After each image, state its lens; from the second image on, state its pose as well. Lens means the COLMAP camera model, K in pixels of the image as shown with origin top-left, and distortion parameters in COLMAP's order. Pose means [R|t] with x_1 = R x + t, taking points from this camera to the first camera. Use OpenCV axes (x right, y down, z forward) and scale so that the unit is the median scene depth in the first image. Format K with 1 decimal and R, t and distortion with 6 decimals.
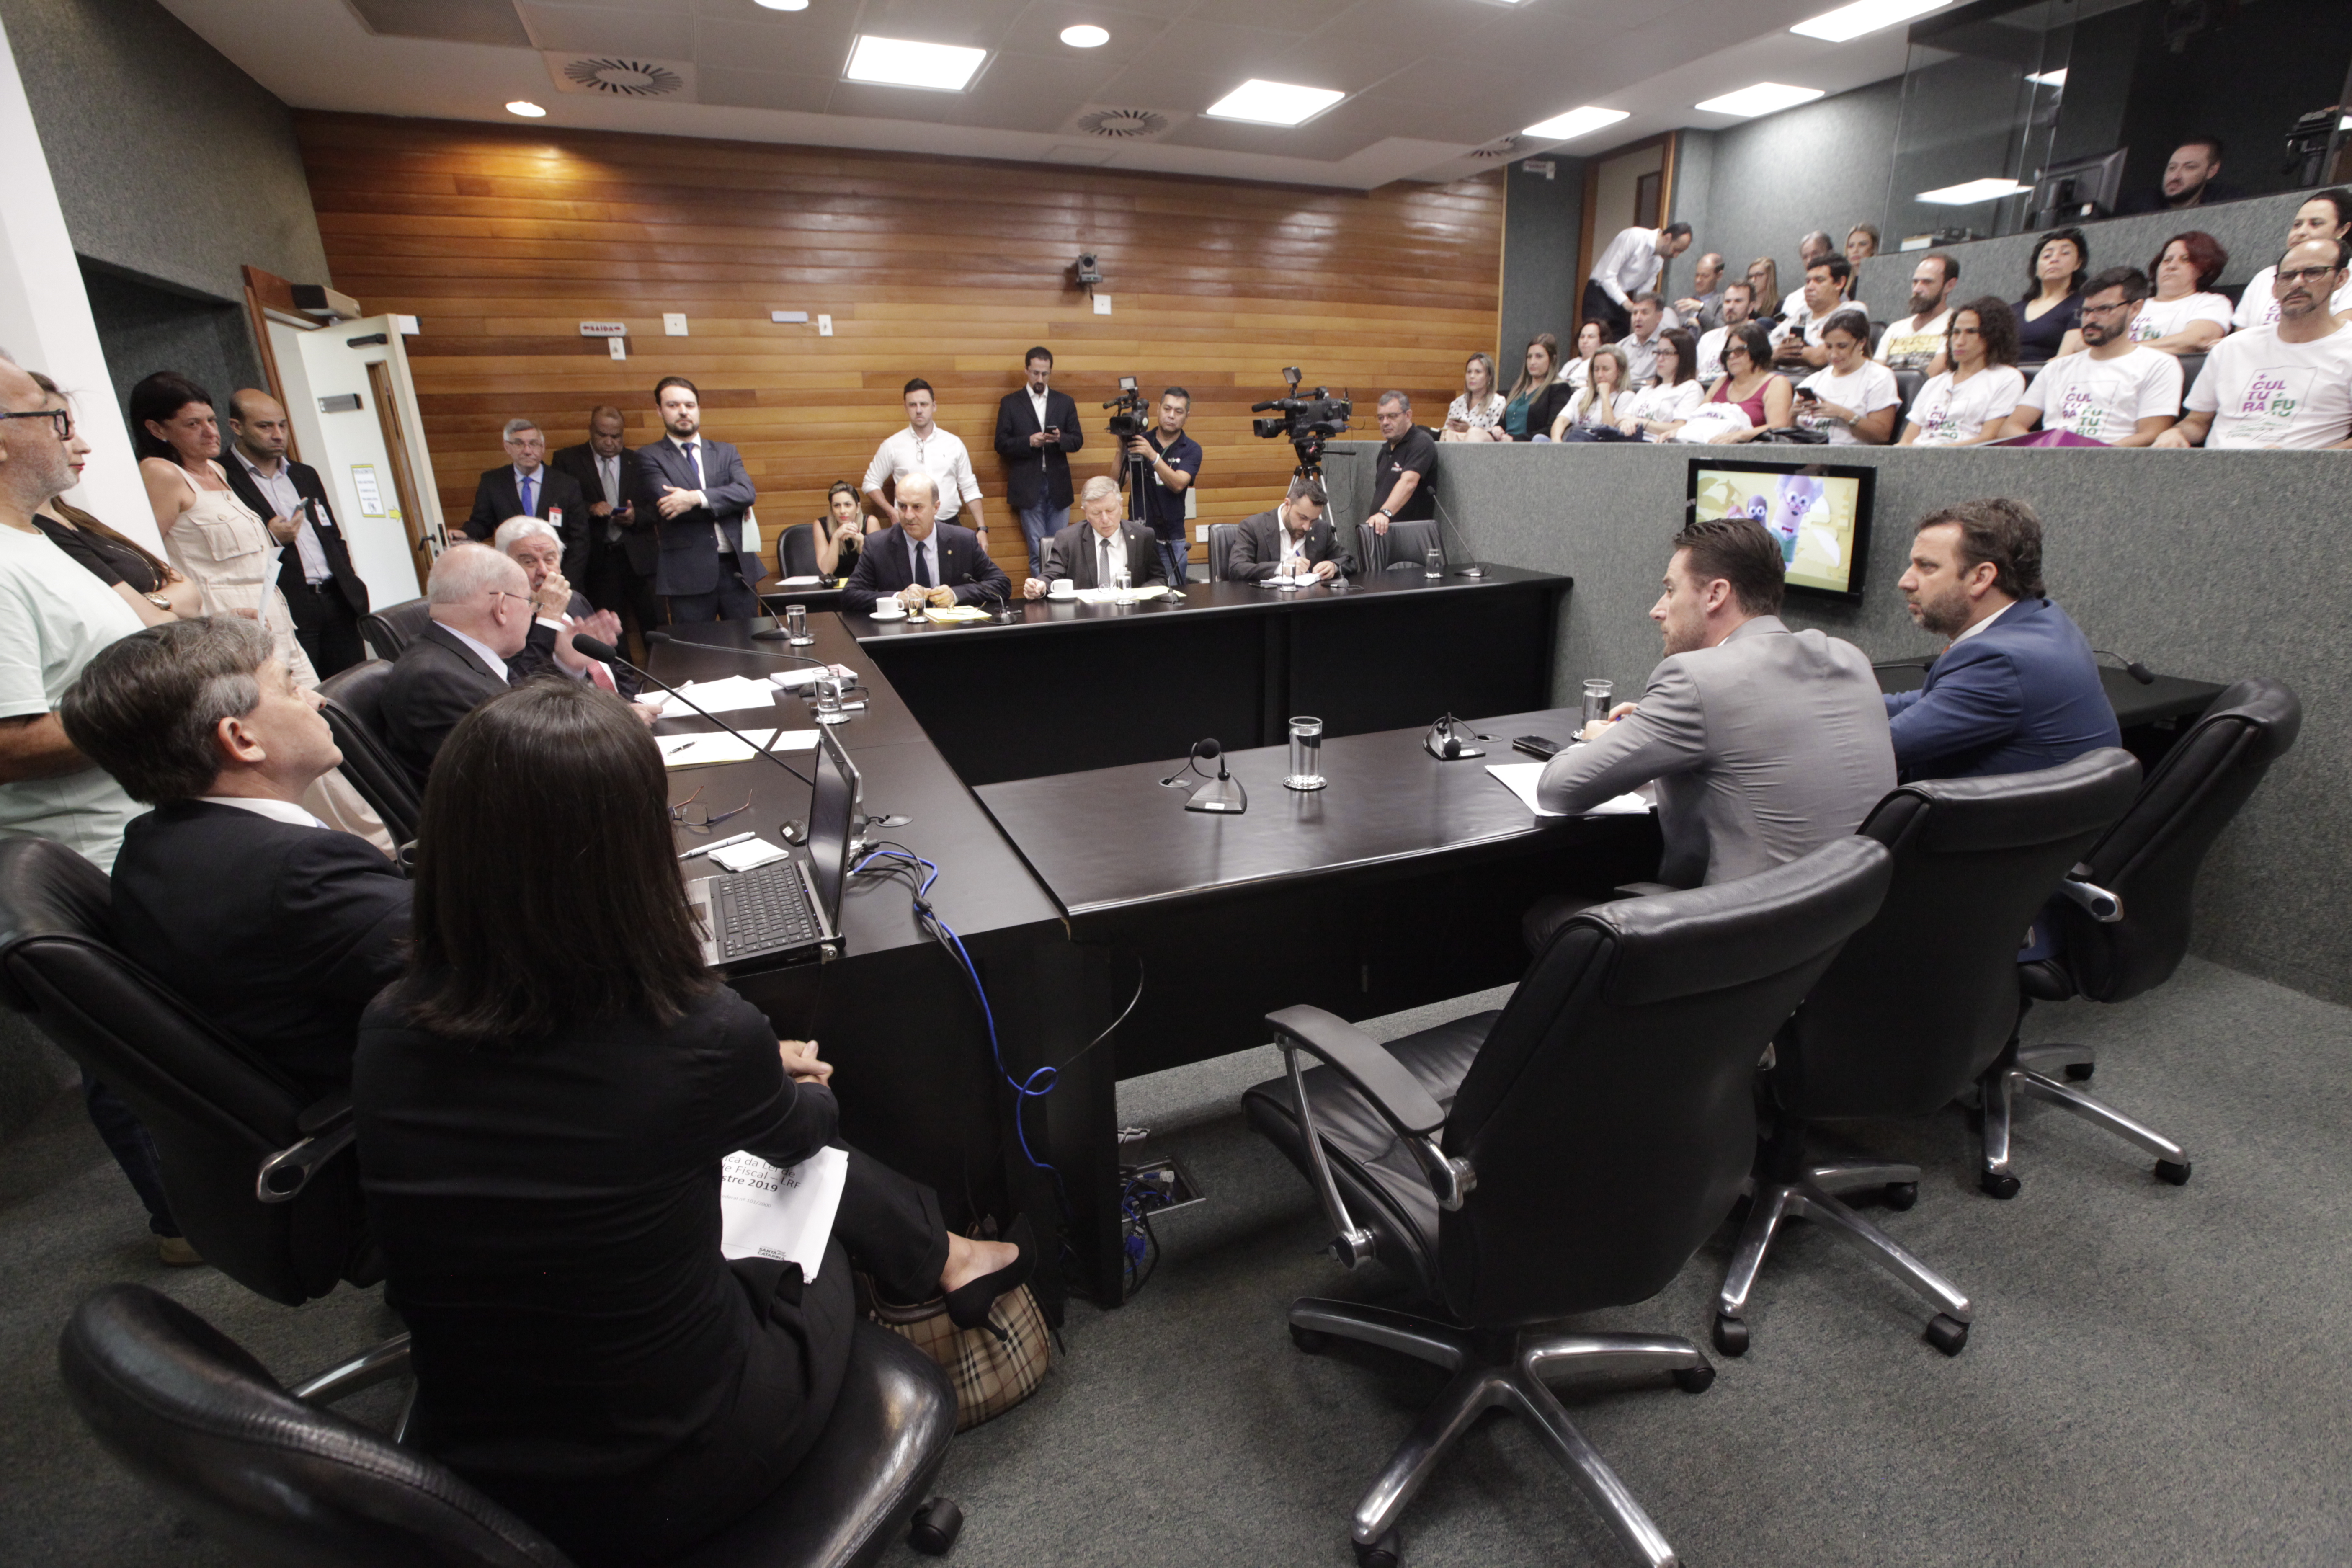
lens RADIAL K [[1071.0, 0, 1192.2], [0, 1071.0, 789.7], [0, 0, 1]] dist [-0.044452, 0.014542]
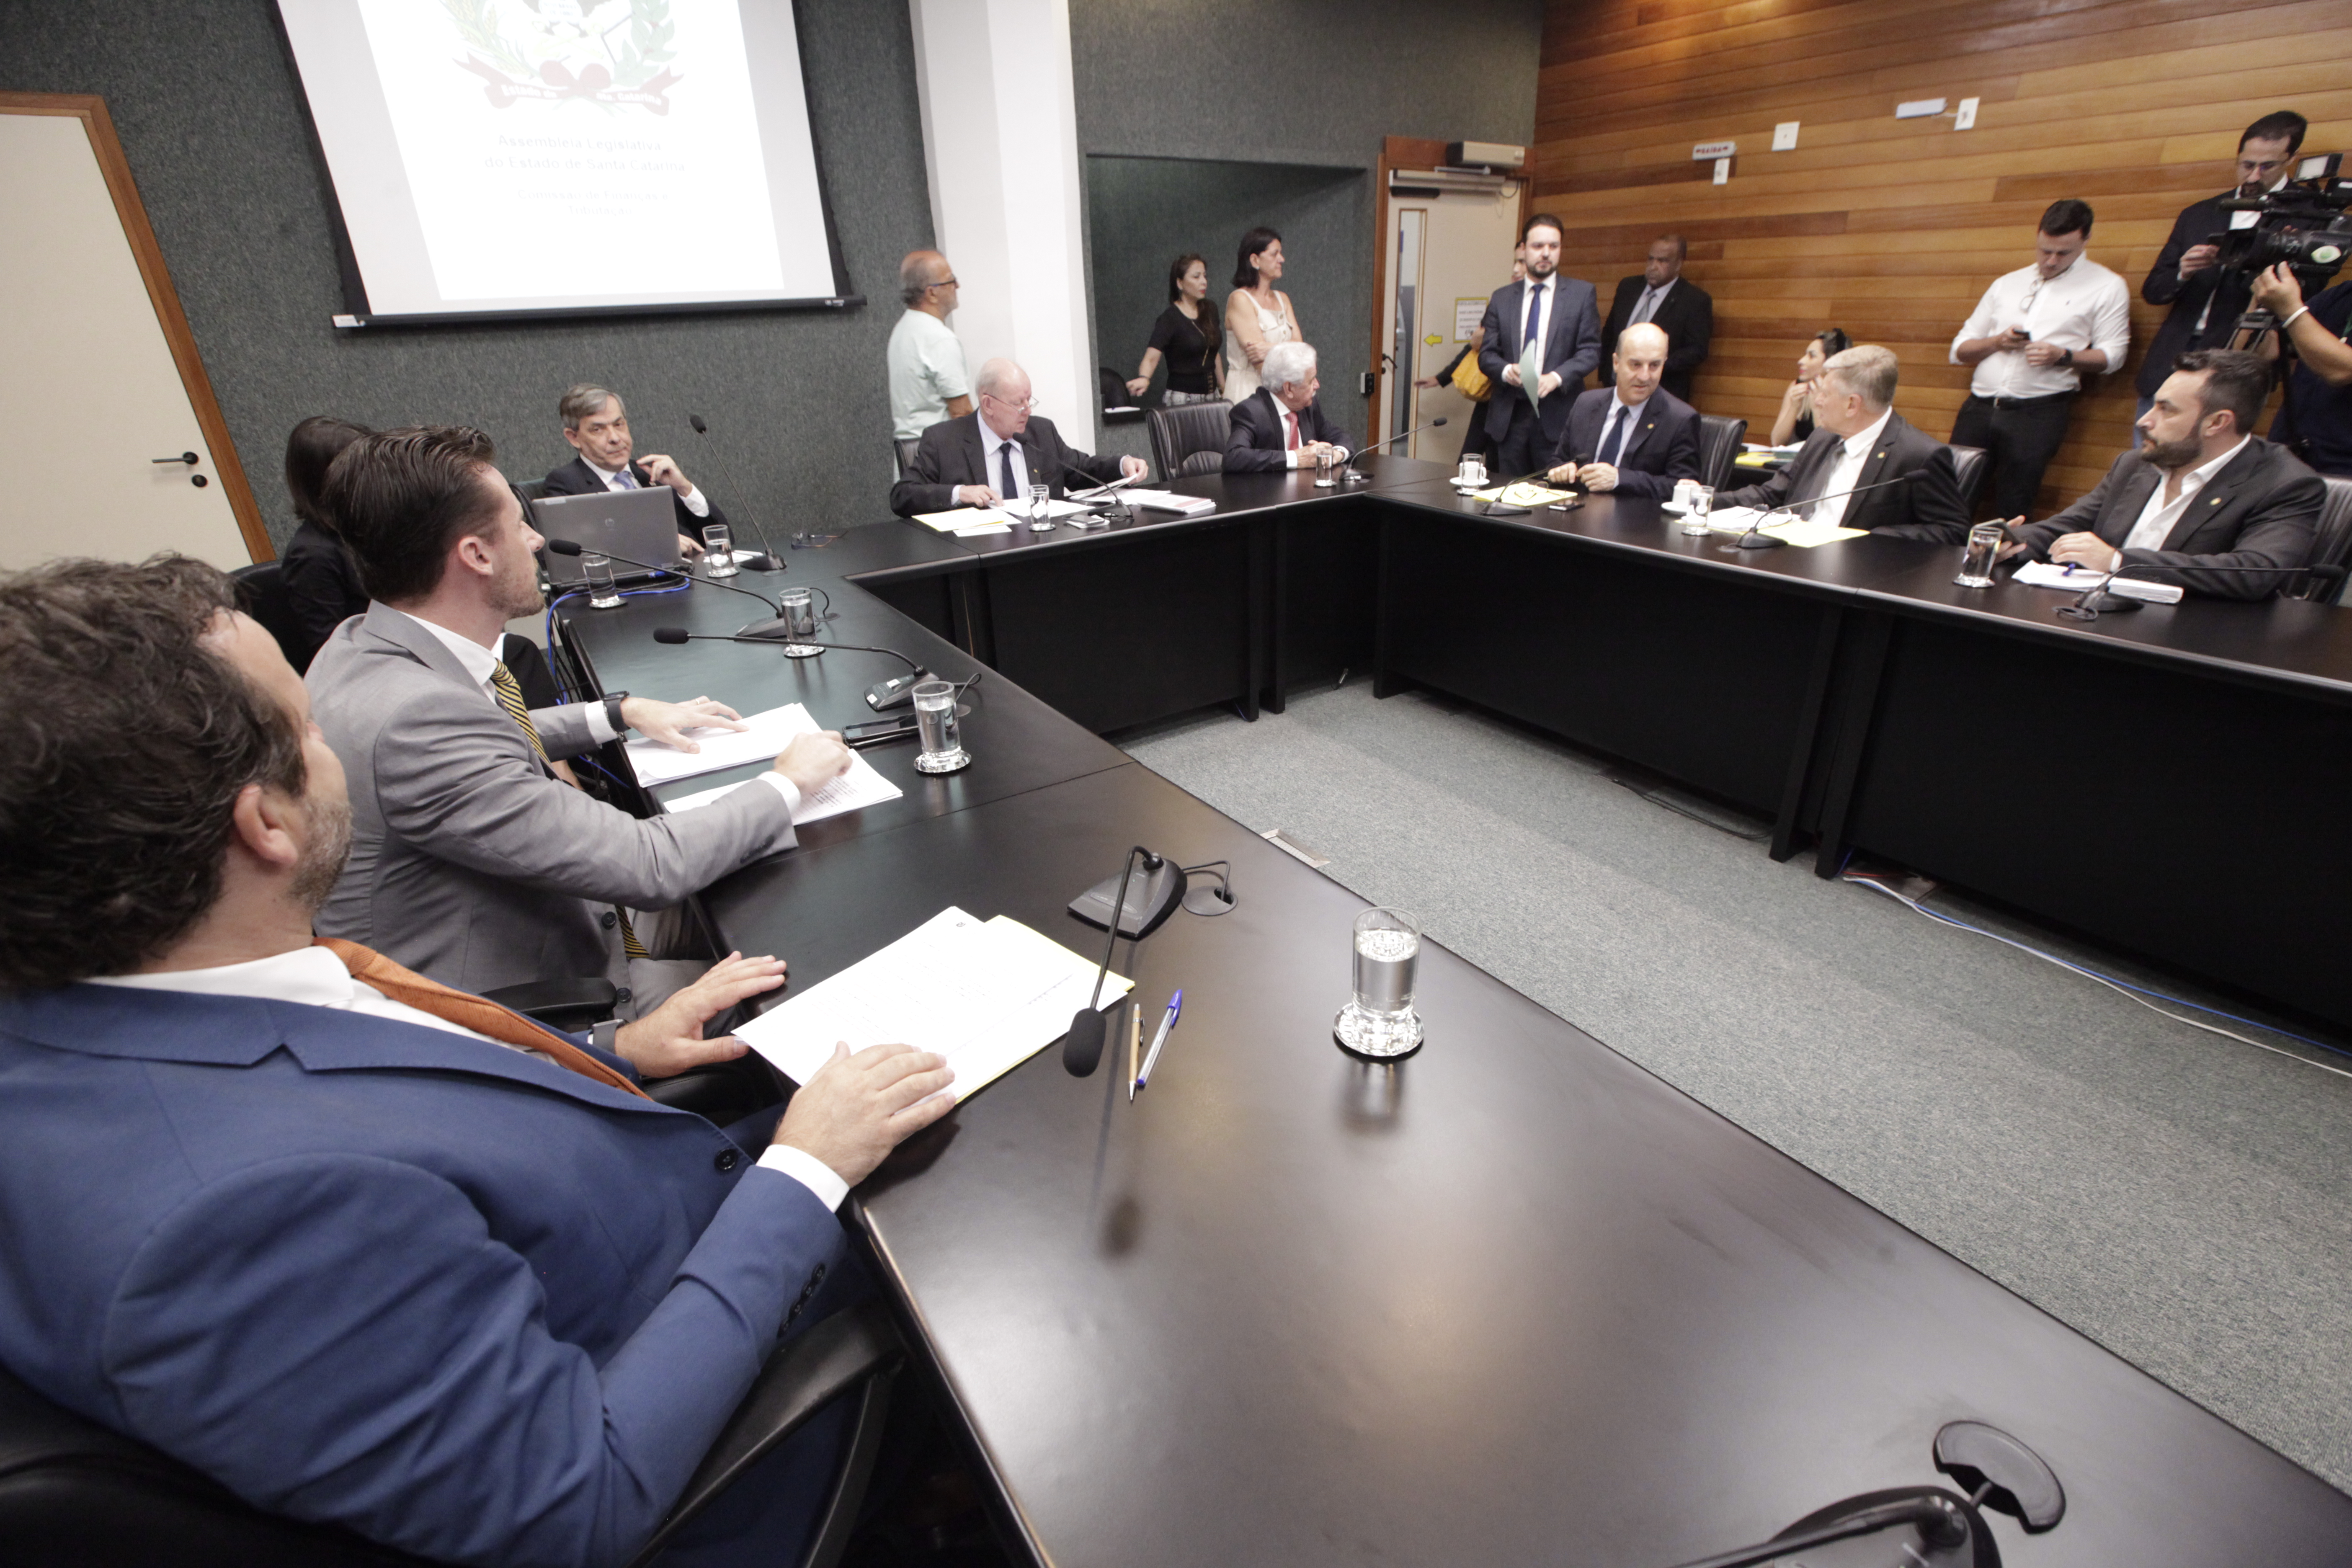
lens RADIAL K [[1063.6, 0, 1194.6], [0, 1063.6, 794.7], [0, 0, 1]] dist [-0.044911, 0.013170]
pose [[0.182243, 0.434261, -0.882160, 0.437554], [-0.286163, 0.881772, 0.374952, -0.145932], [0.940690, 0.184109, 0.284966, 0.406057]]
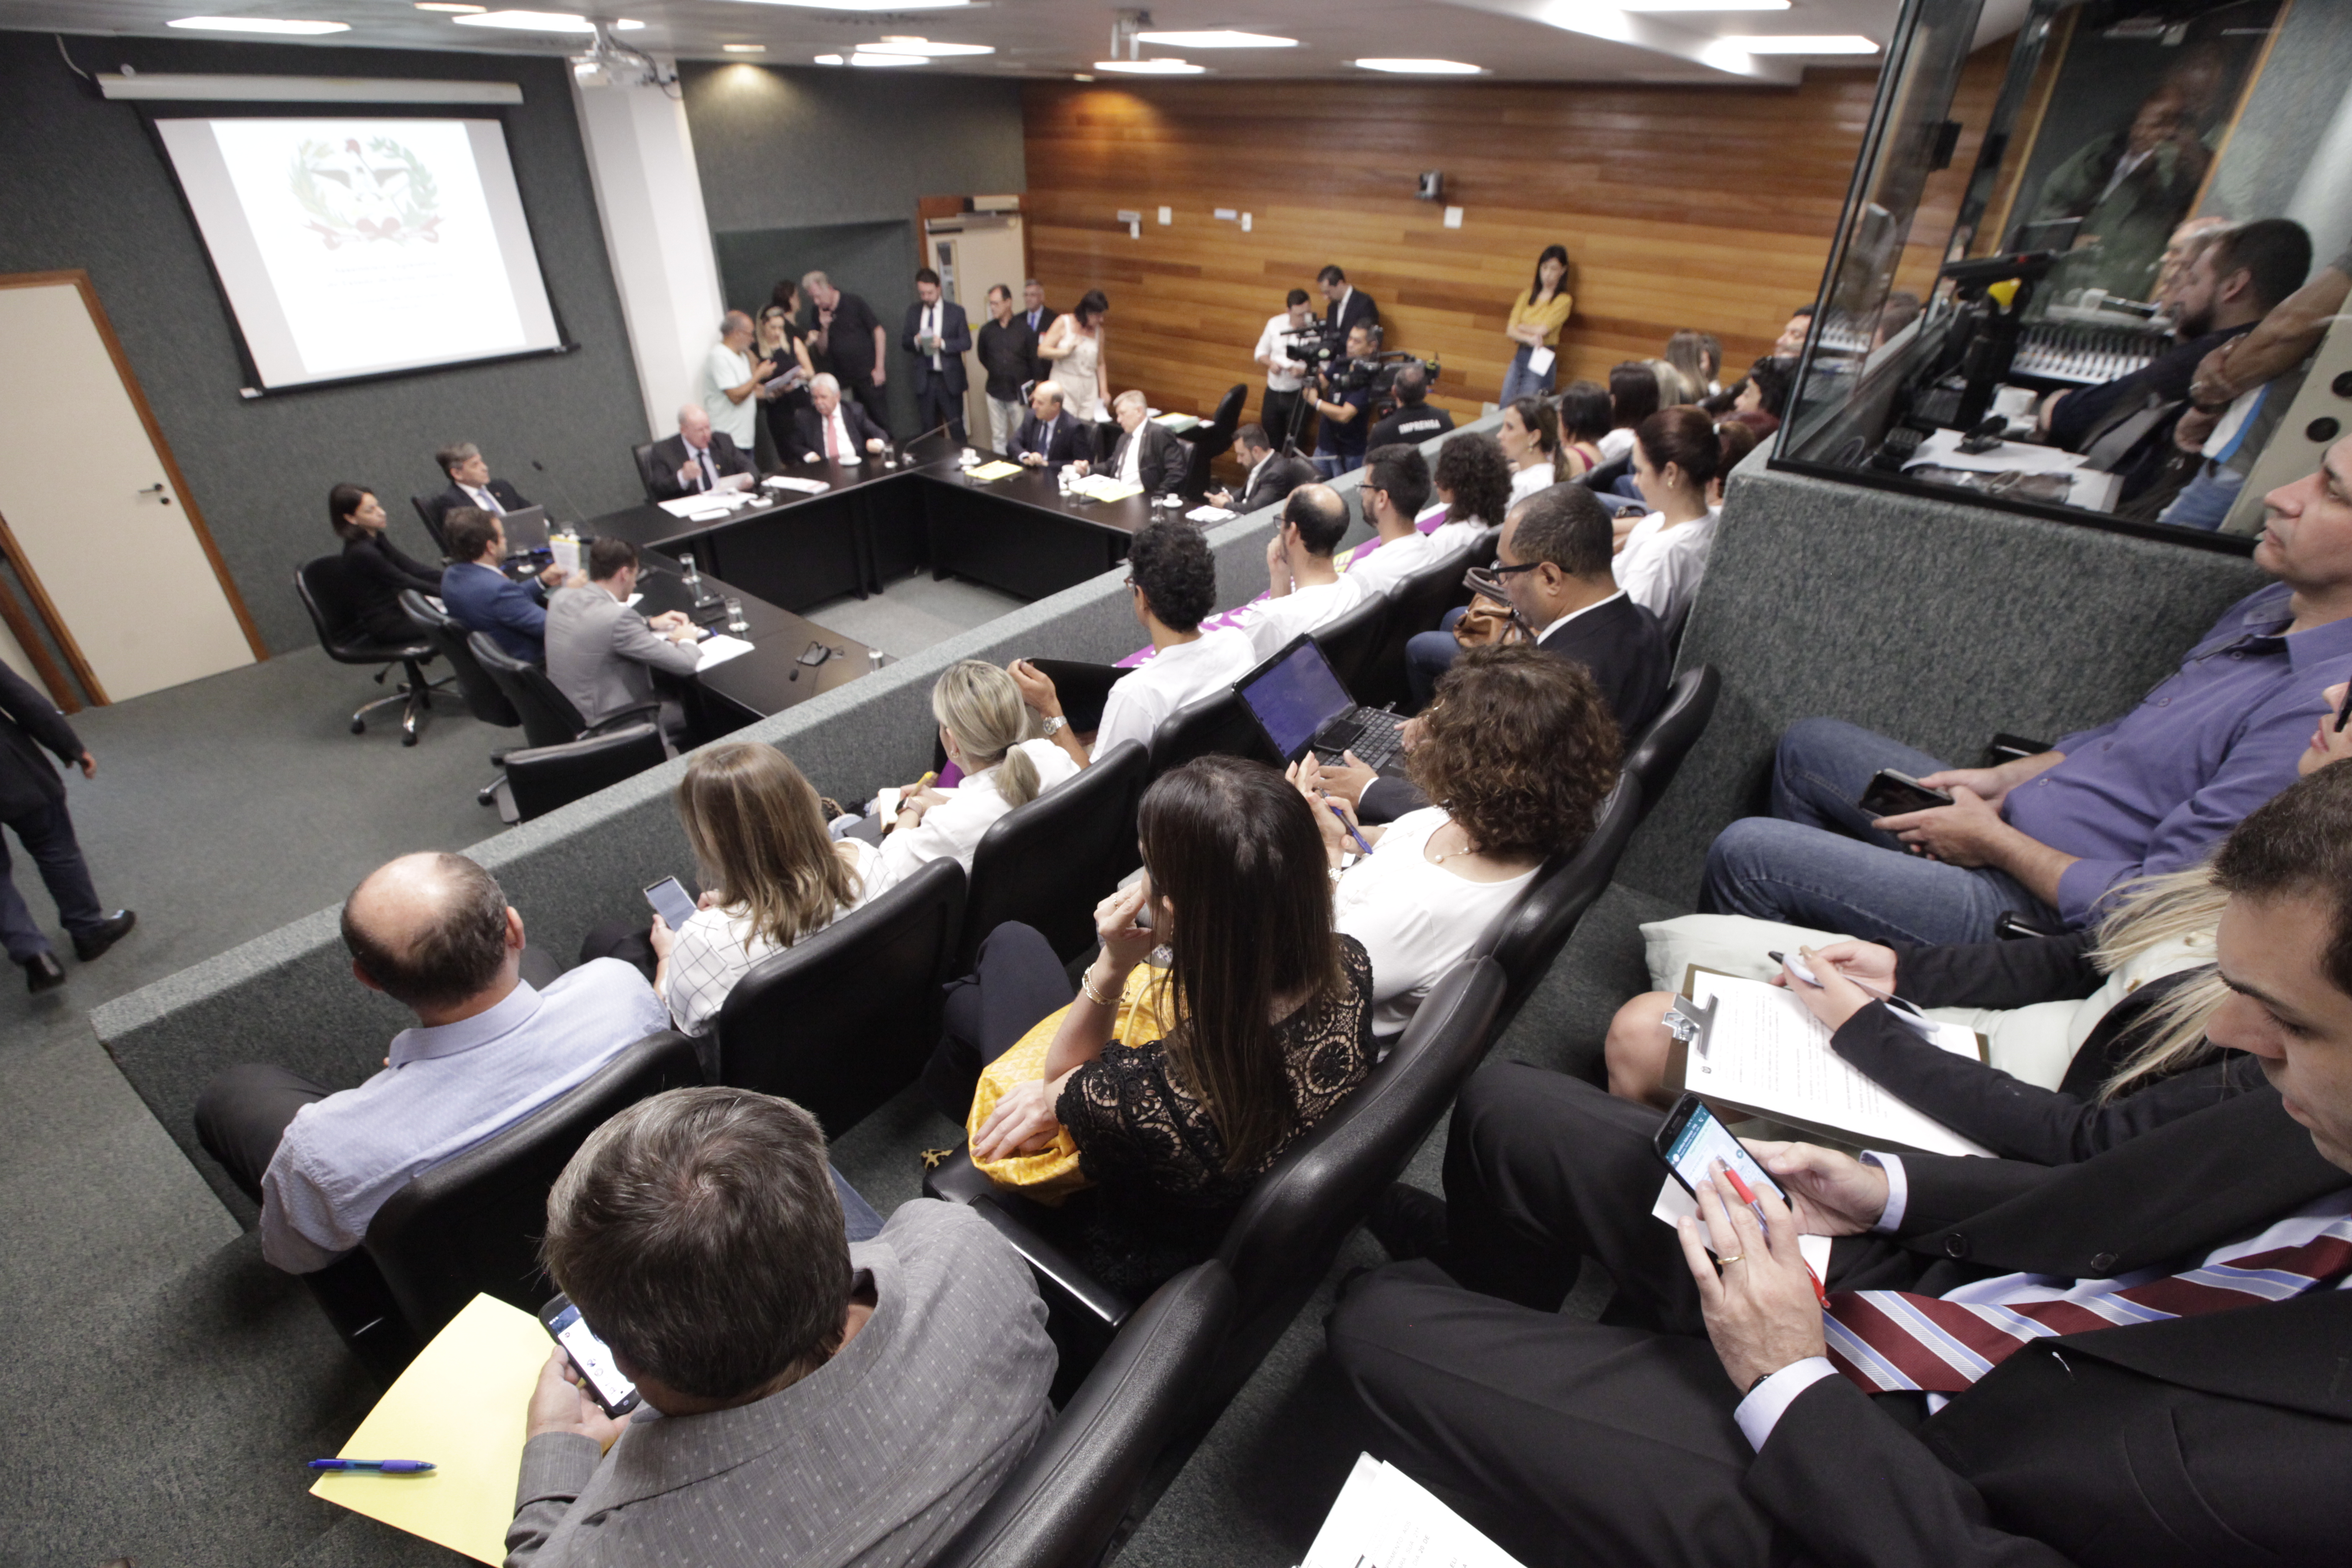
lens RADIAL K [[1071.0, 0, 1192.2], [0, 1071.0, 789.7], [0, 0, 1]] dist [-0.044452, 0.014542]
pose [[0.475106, 0.496994, -0.726135, 1.016209], [-0.303660, 0.867129, 0.394813, -0.356839], [0.825872, 0.032920, 0.562895, 0.247742]]
